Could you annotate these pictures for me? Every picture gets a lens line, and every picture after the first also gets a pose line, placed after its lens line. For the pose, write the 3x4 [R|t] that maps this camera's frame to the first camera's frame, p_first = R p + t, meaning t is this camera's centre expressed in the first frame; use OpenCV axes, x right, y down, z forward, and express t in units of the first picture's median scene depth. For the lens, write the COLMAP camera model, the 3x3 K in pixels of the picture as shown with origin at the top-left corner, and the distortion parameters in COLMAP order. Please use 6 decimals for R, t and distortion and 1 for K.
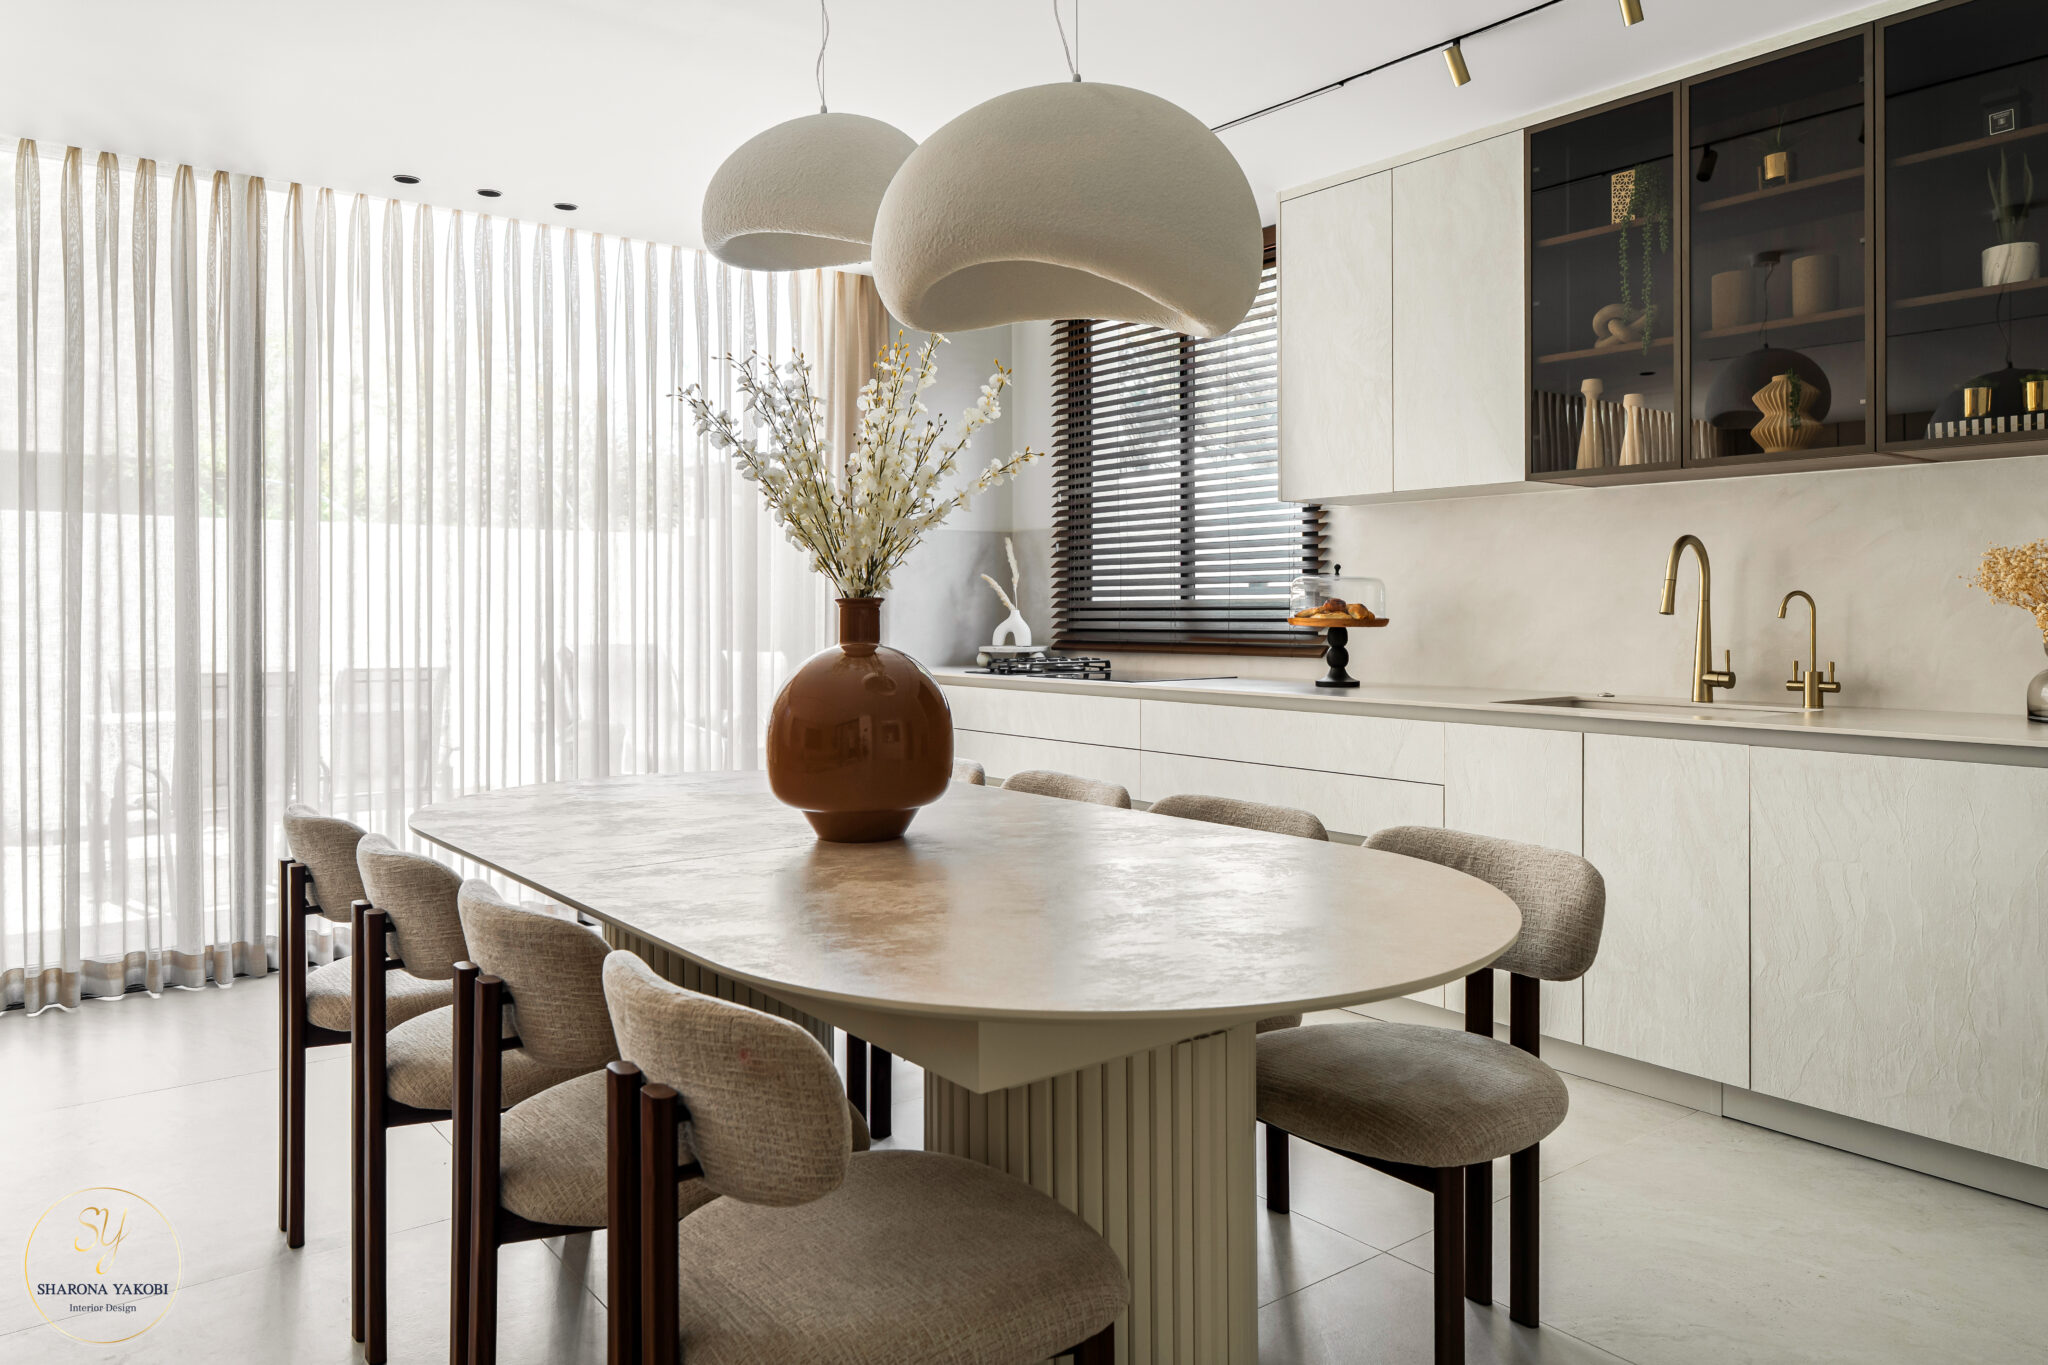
lens RADIAL K [[1401.0, 0, 1030.2], [0, 1401.0, 604.2], [0, 0, 1]] dist [0.000524, -0.001644]
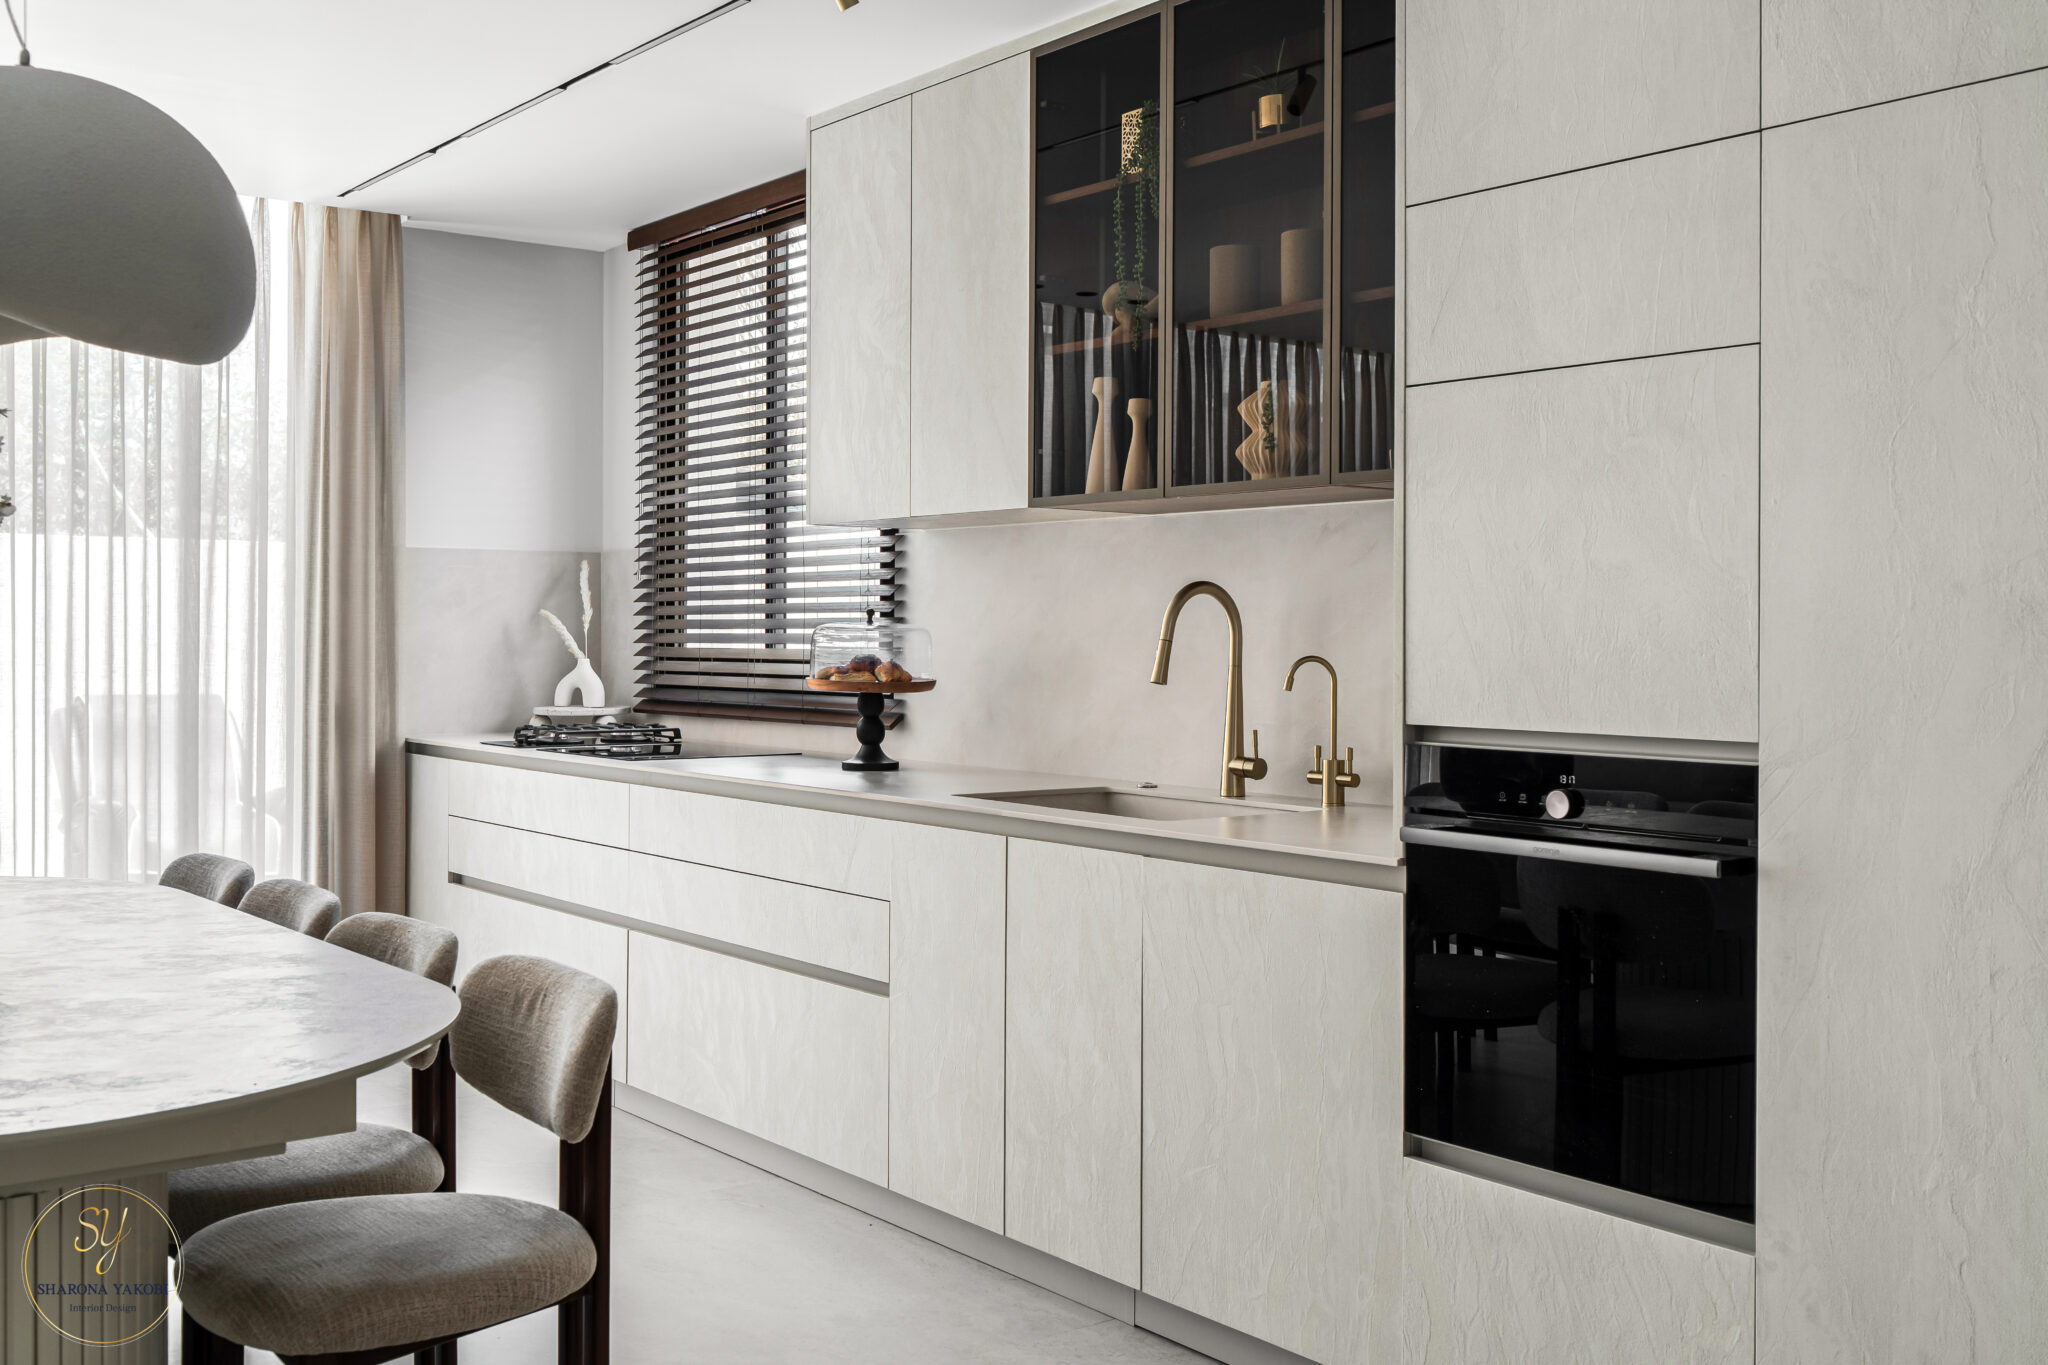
lens RADIAL K [[2027.8, 0, 1031.2], [0, 2027.8, 630.2], [0, 0, 1]] dist [0.003871, 0.005193]
pose [[0.999959, 0.006136, -0.006611, 0.372406], [-0.006120, 0.999978, 0.002474, -0.023943], [0.006626, -0.002434, 0.999975, -0.119045]]
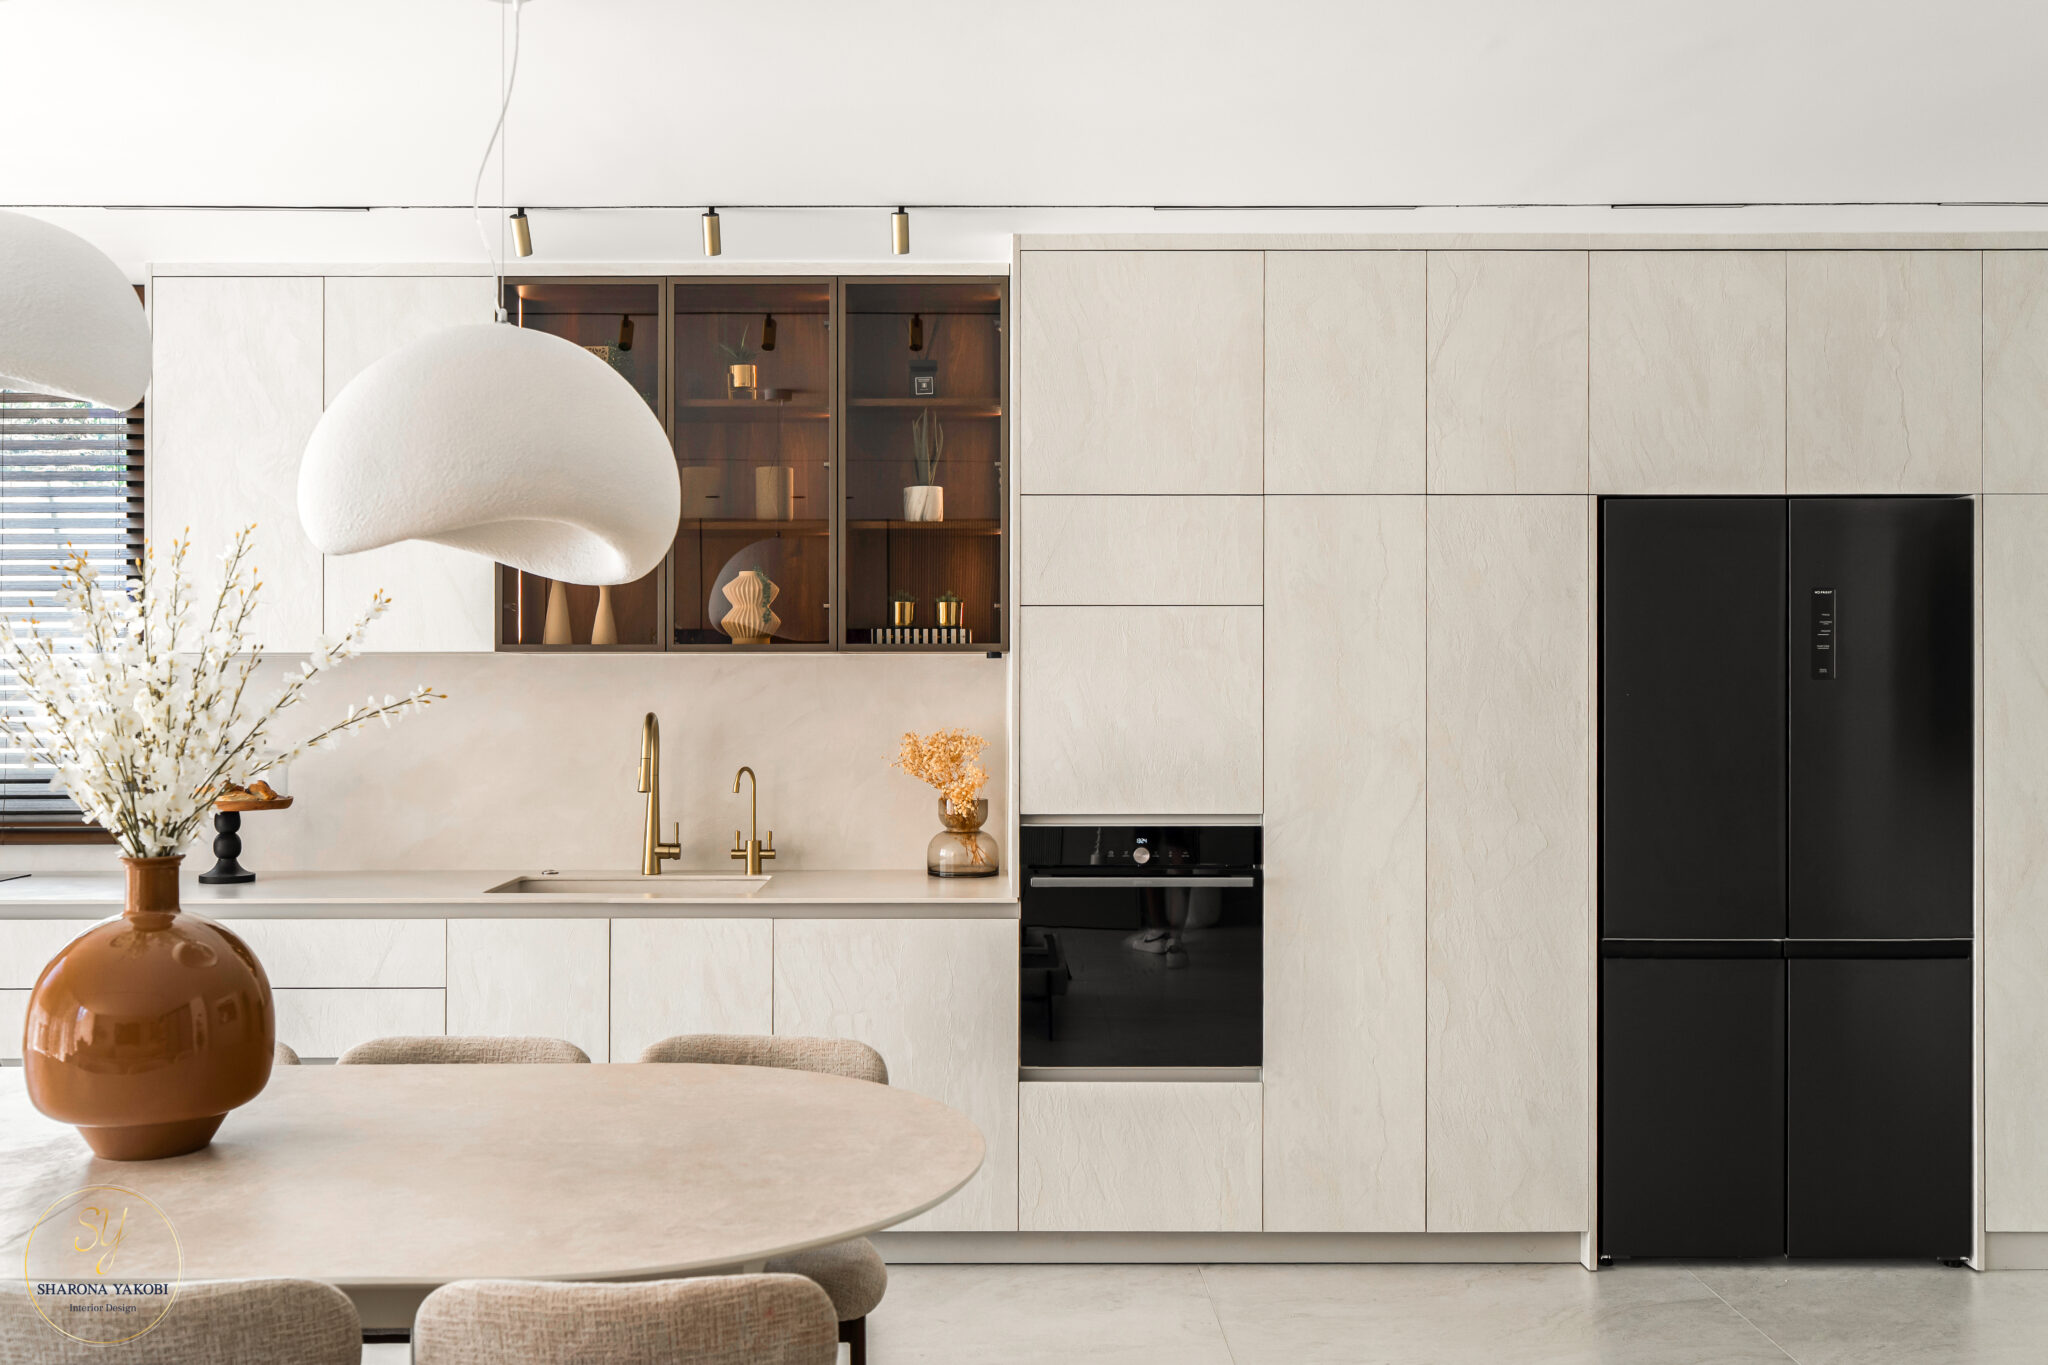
lens RADIAL K [[1872.9, 0, 989.7], [0, 1872.9, 677.3], [0, 0, 1]] dist [0.006786, -0.011145]
pose [[0.607424, 0.003329, 0.794370, -0.454803], [-0.002320, 0.999994, -0.002417, -0.070726], [-0.794374, -0.000375, 0.607429, -0.027480]]
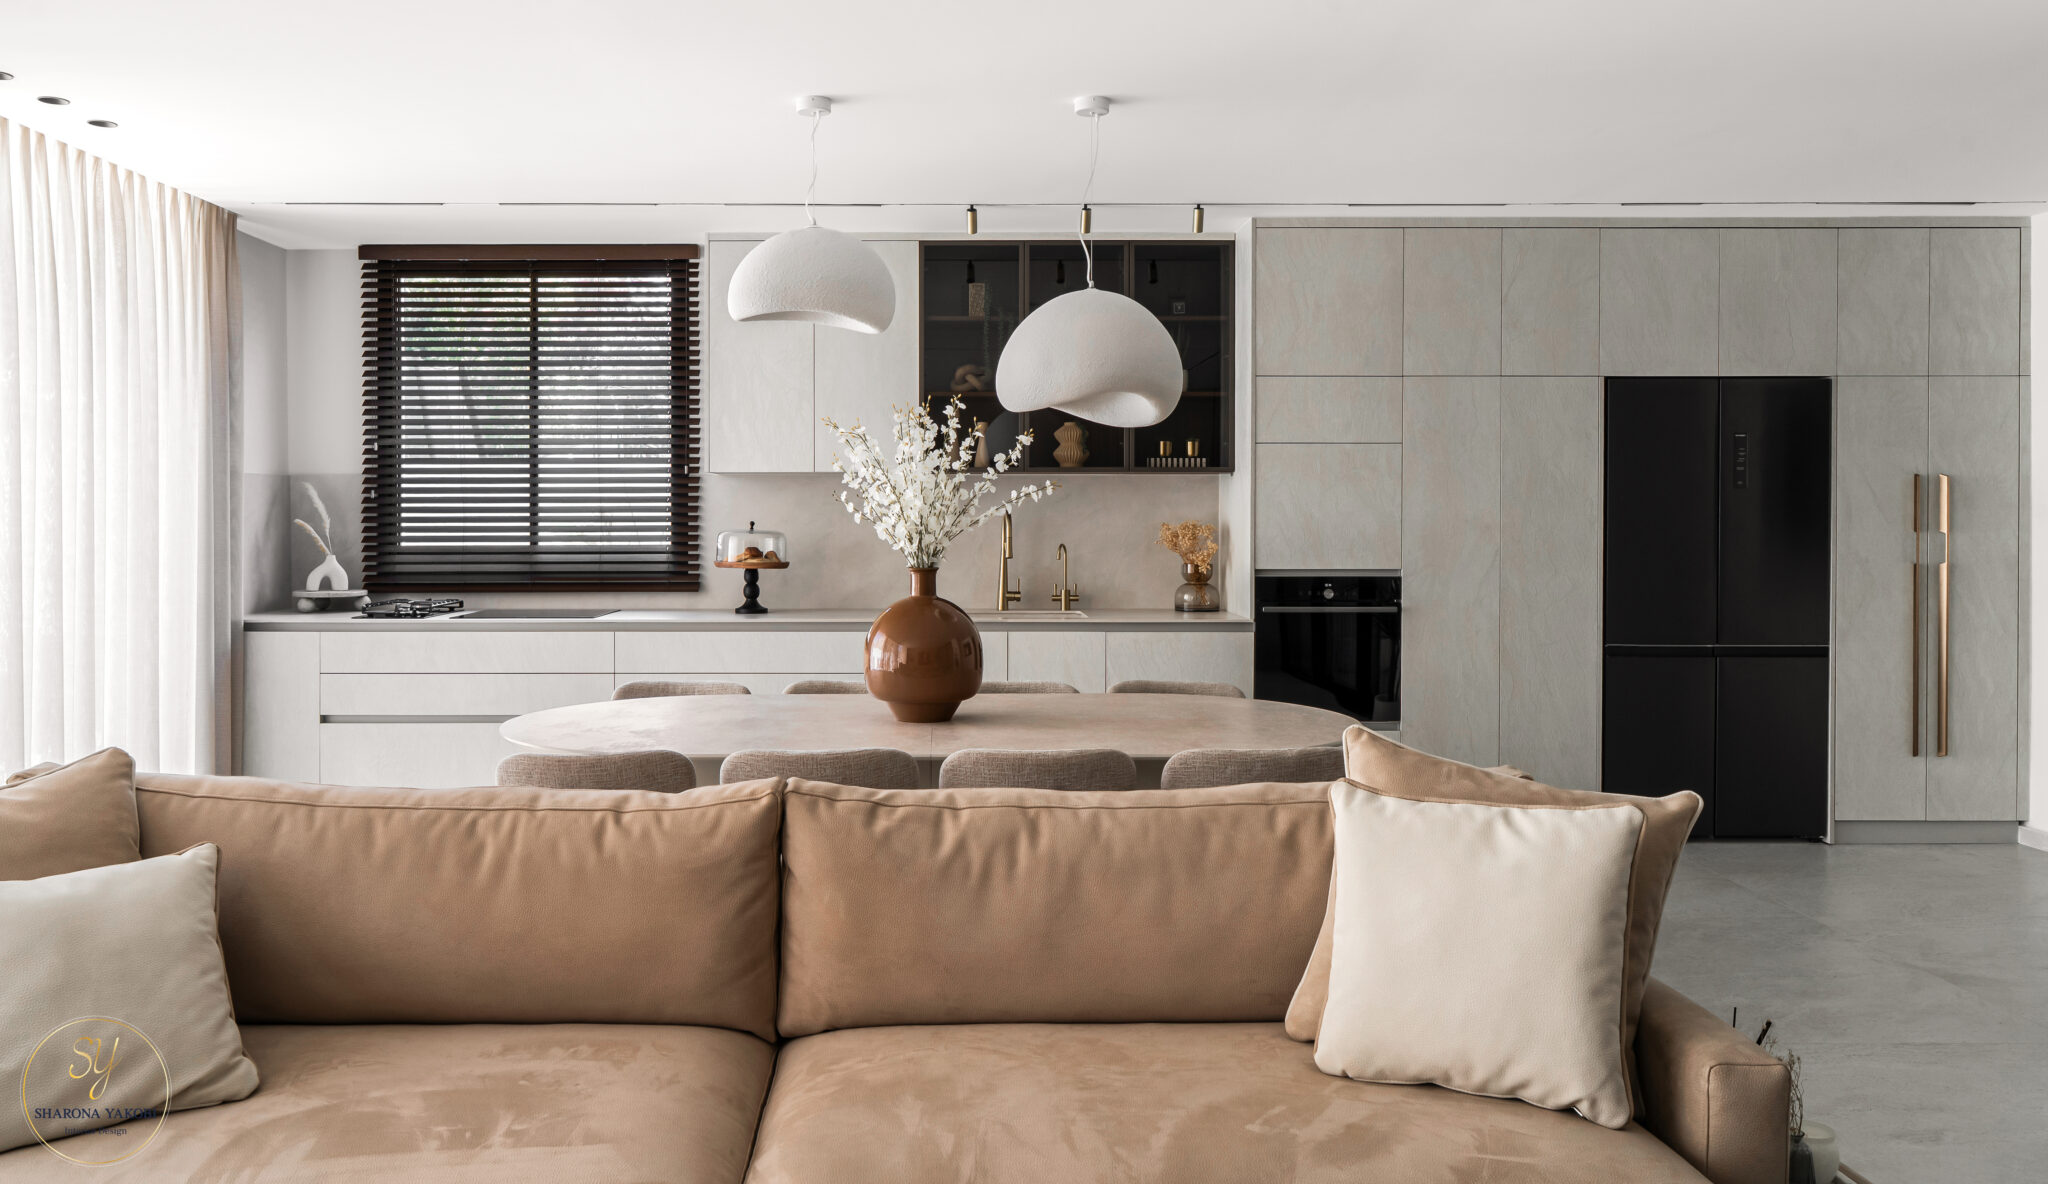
lens RADIAL K [[1486.2, 0, 961.7], [0, 1486.2, 534.7], [0, 0, 1]] dist [-0.004248, 0.001820]
pose [[0.611253, -0.008728, 0.791387, -0.929401], [-0.003210, 0.999904, 0.013507, -0.042487], [-0.791428, -0.010796, 0.611166, -0.031430]]
